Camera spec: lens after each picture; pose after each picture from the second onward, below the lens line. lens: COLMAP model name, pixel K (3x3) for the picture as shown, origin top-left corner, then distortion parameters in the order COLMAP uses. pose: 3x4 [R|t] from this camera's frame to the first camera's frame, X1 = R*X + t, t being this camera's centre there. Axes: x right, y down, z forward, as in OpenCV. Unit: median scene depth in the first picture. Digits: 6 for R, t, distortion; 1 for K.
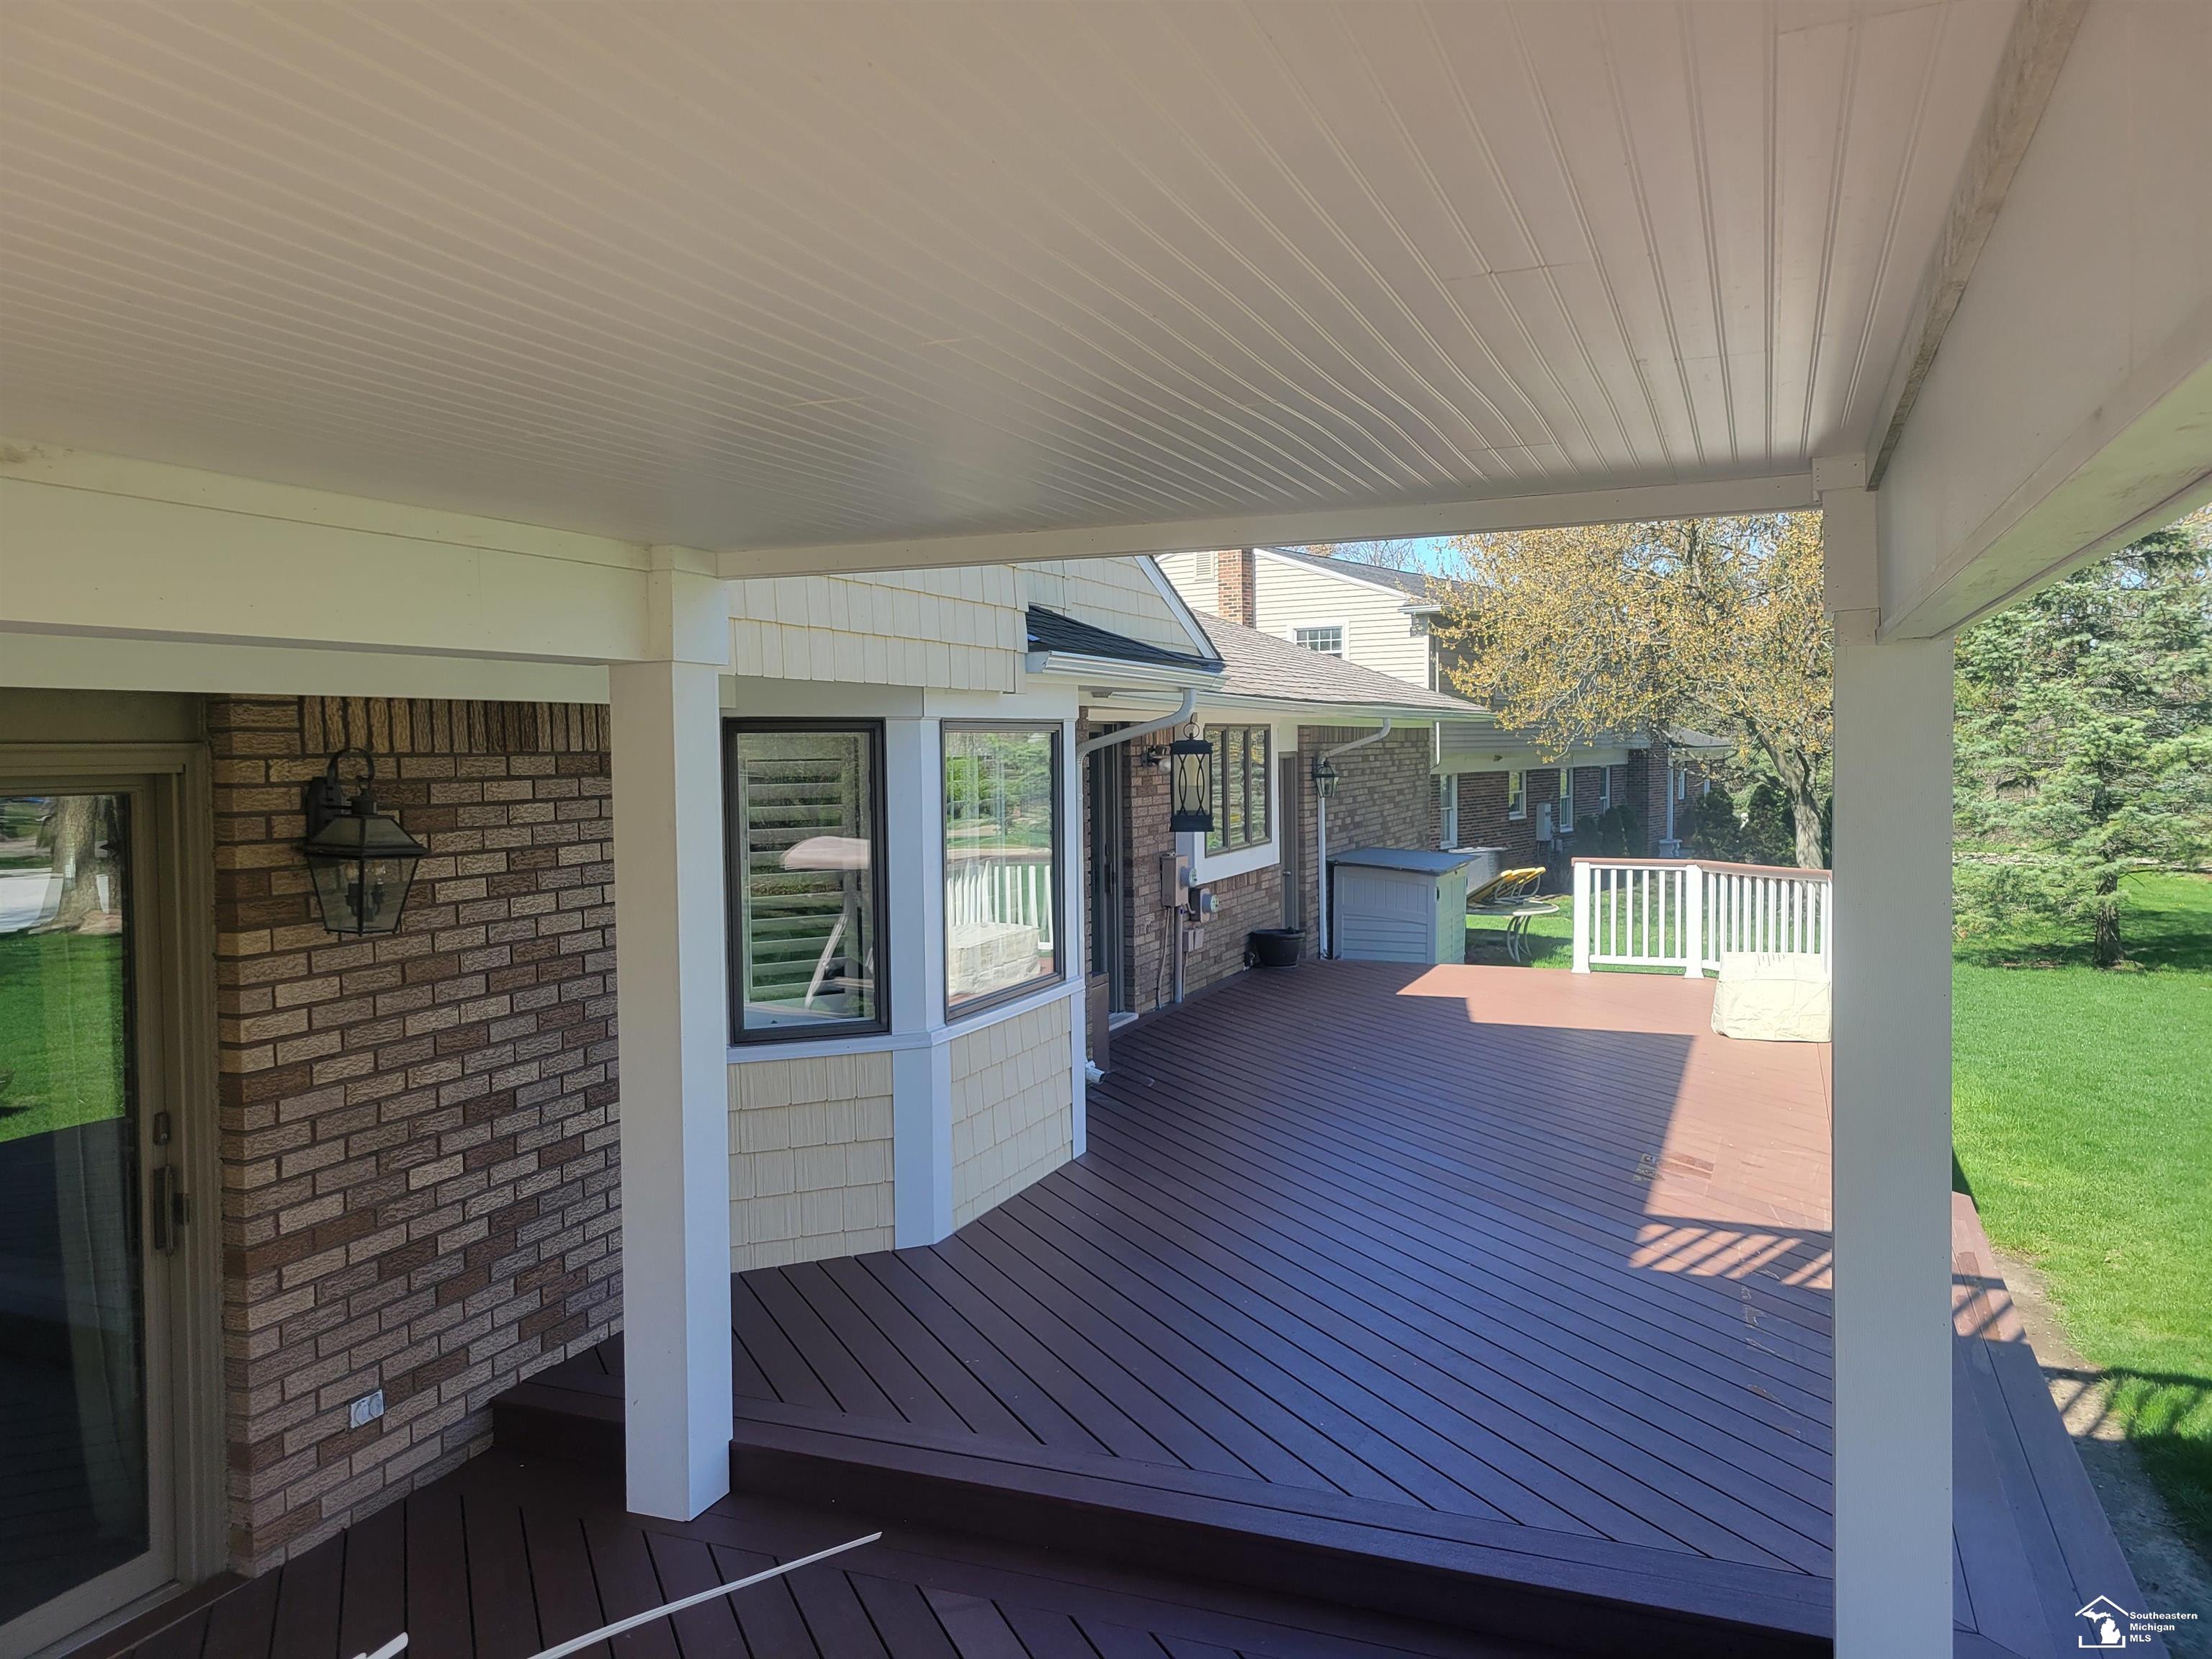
lens RADIAL K [[1672.2, 0, 1074.5], [0, 1672.2, 806.2], [0, 0, 1]] dist [0.036769, -0.005804]
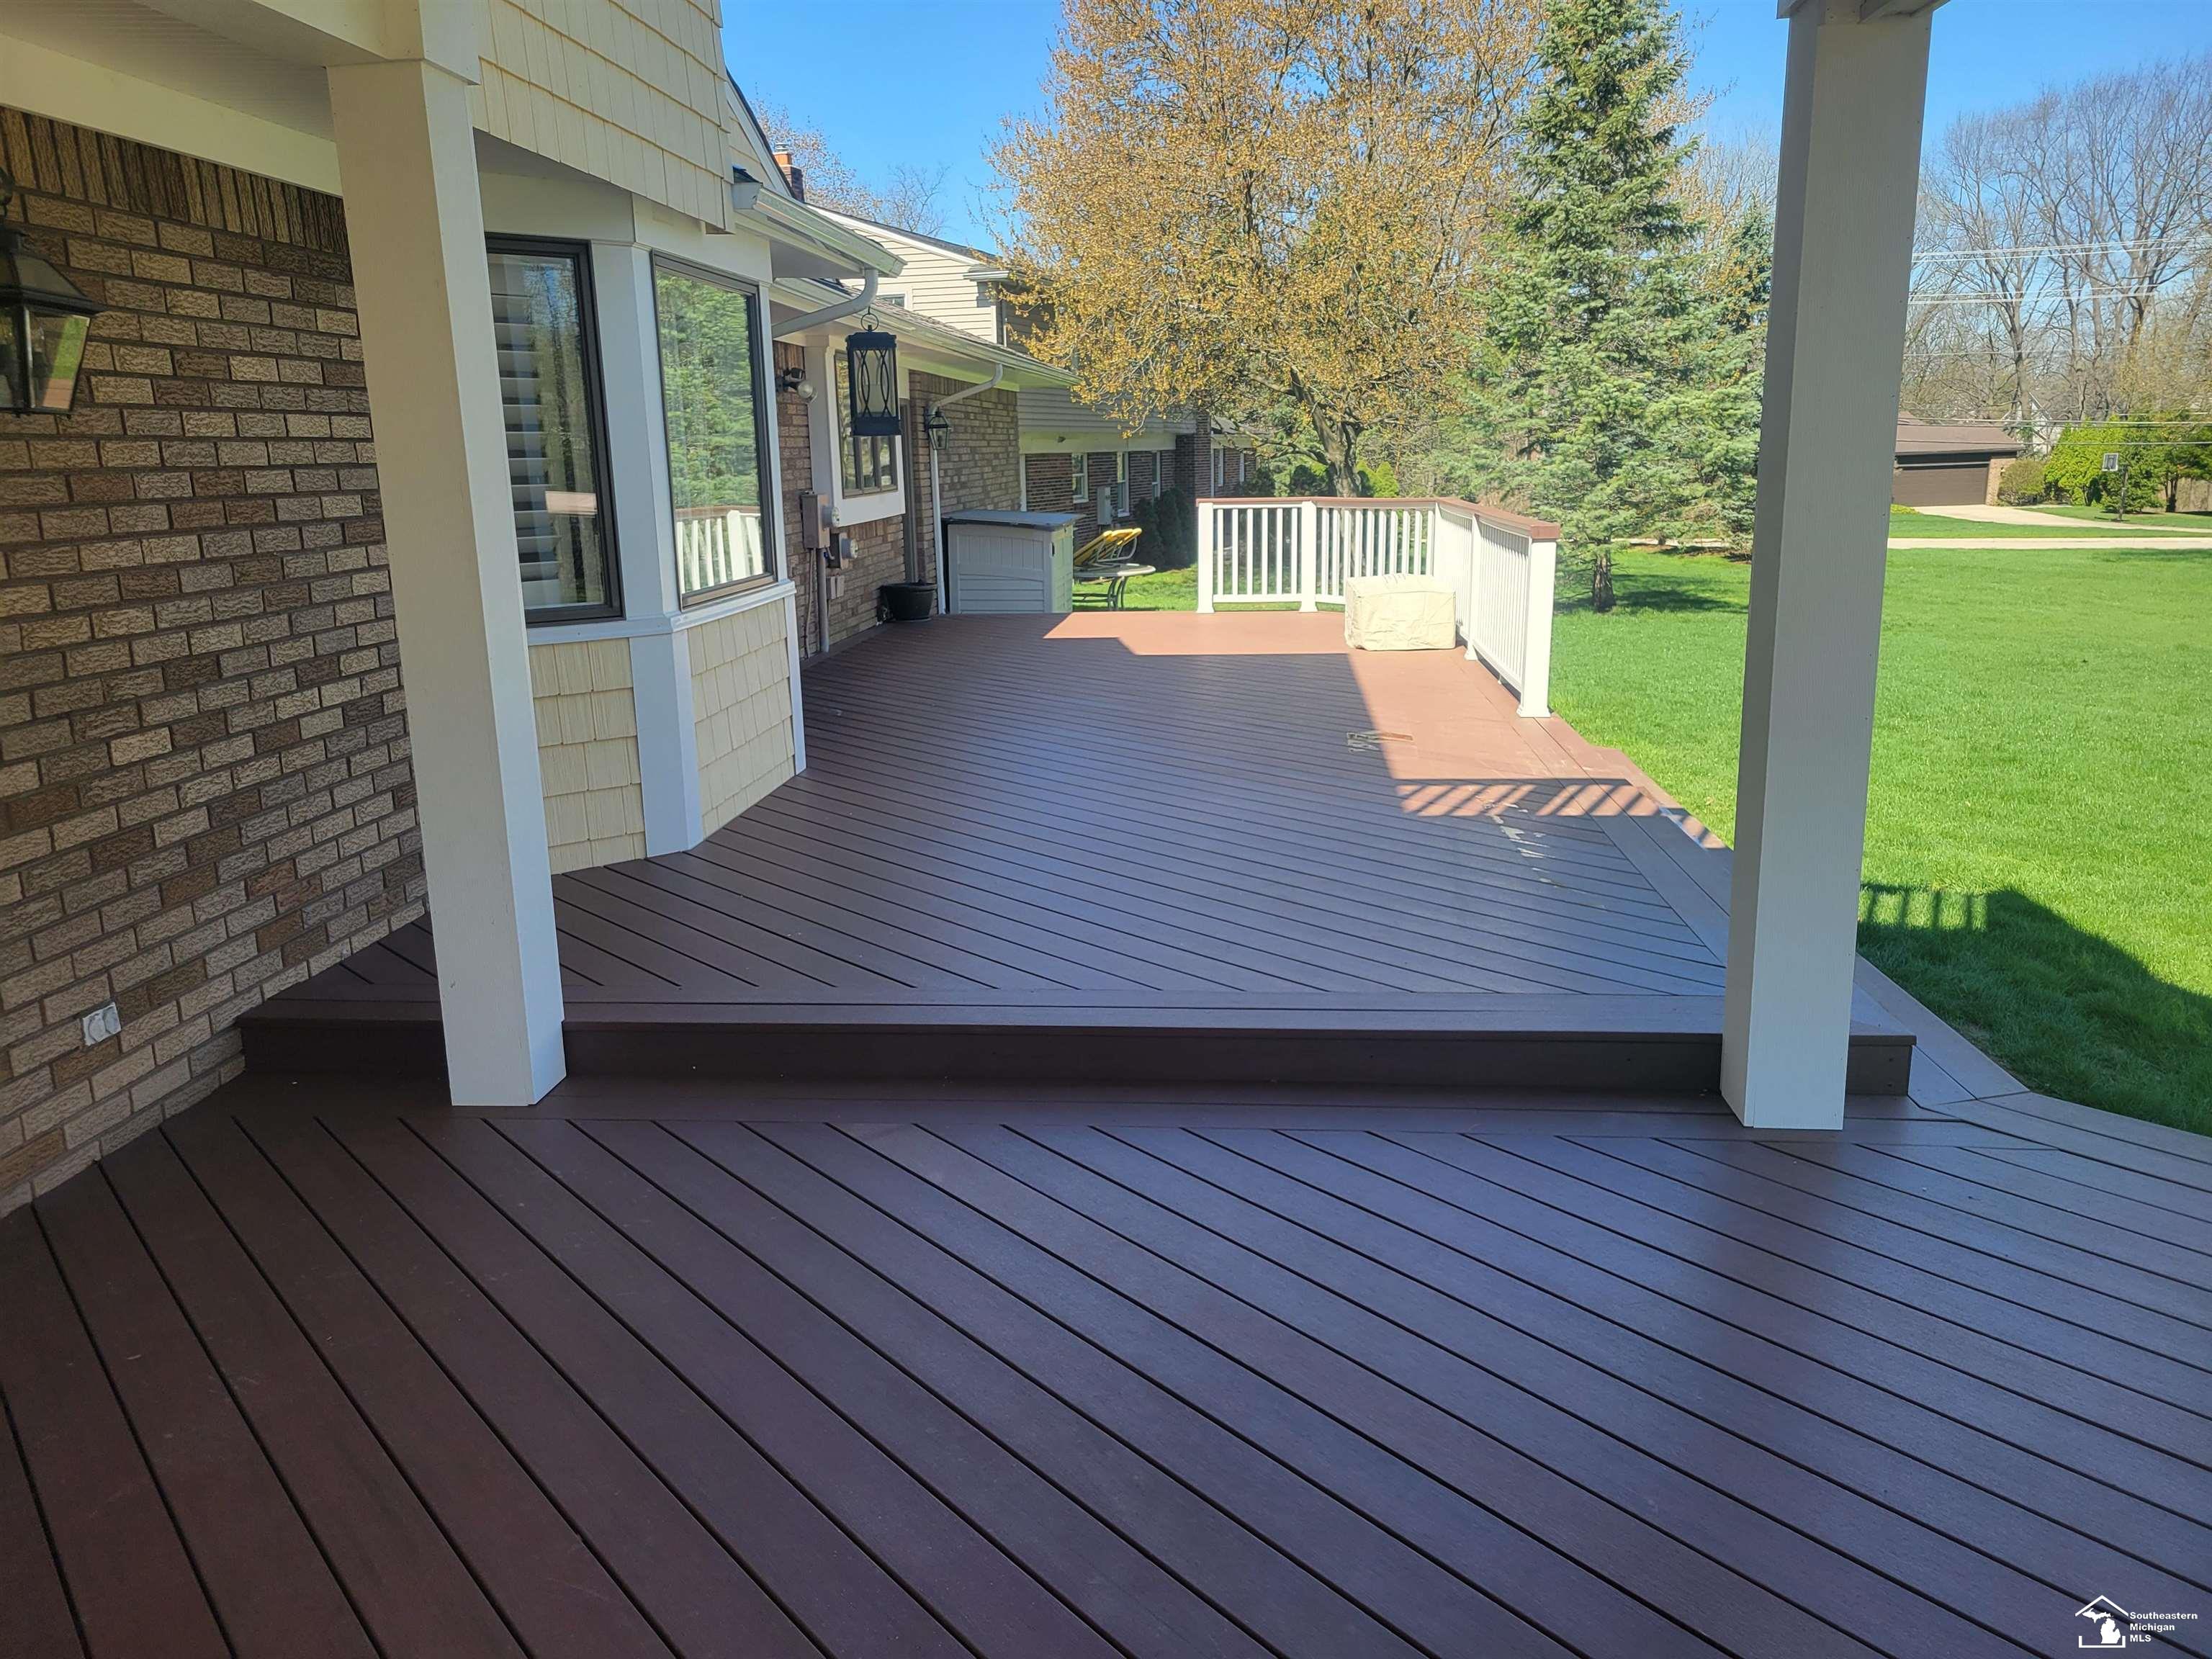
lens RADIAL K [[1674.5, 0, 1106.0], [0, 1674.5, 829.5], [0, 0, 1]] dist [0.047866, -0.031804]
pose [[0.955421, -0.074984, 0.285568, -0.156083], [0.022366, 0.982814, 0.183237, 0.106791], [-0.294400, -0.168681, 0.940678, 0.083550]]
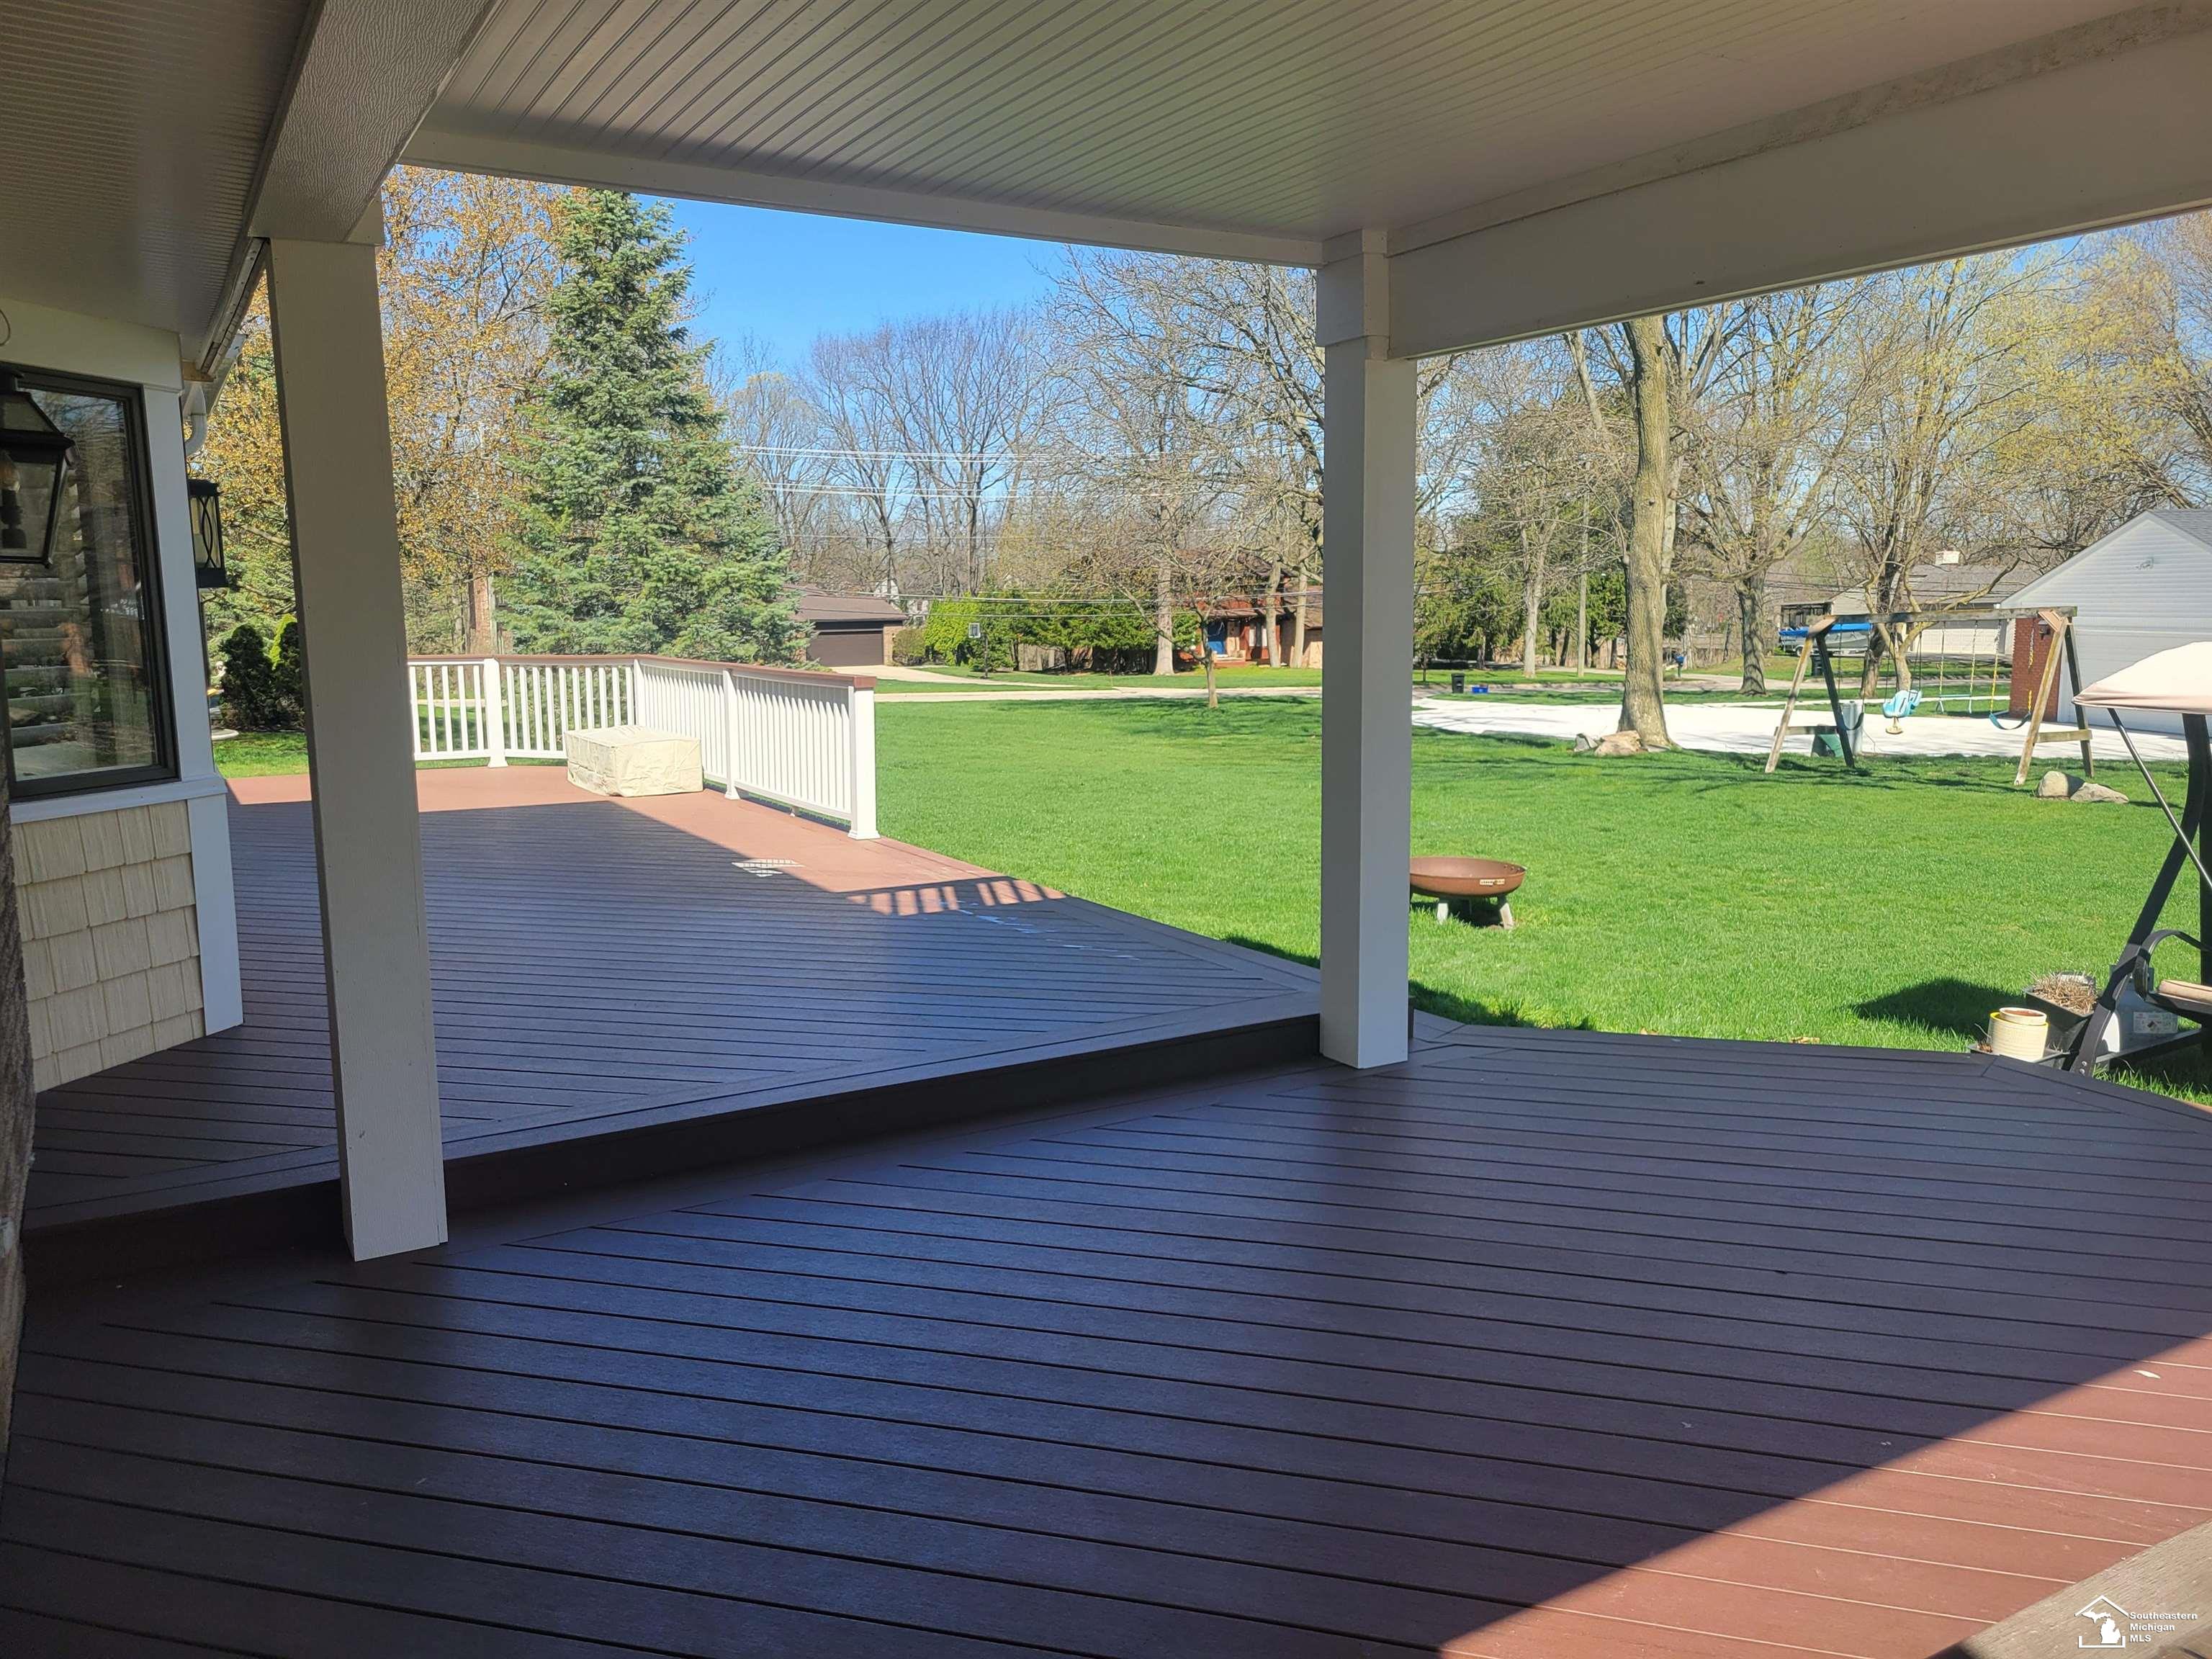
lens RADIAL K [[1657.2, 0, 1106.0], [0, 1657.2, 829.5], [0, 0, 1]] dist [0.035375, -0.003581]
pose [[0.605396, -0.103288, 0.789194, -0.585098], [0.028549, 0.993724, 0.108157, 0.102490], [-0.795413, -0.042947, 0.604545, 0.177786]]
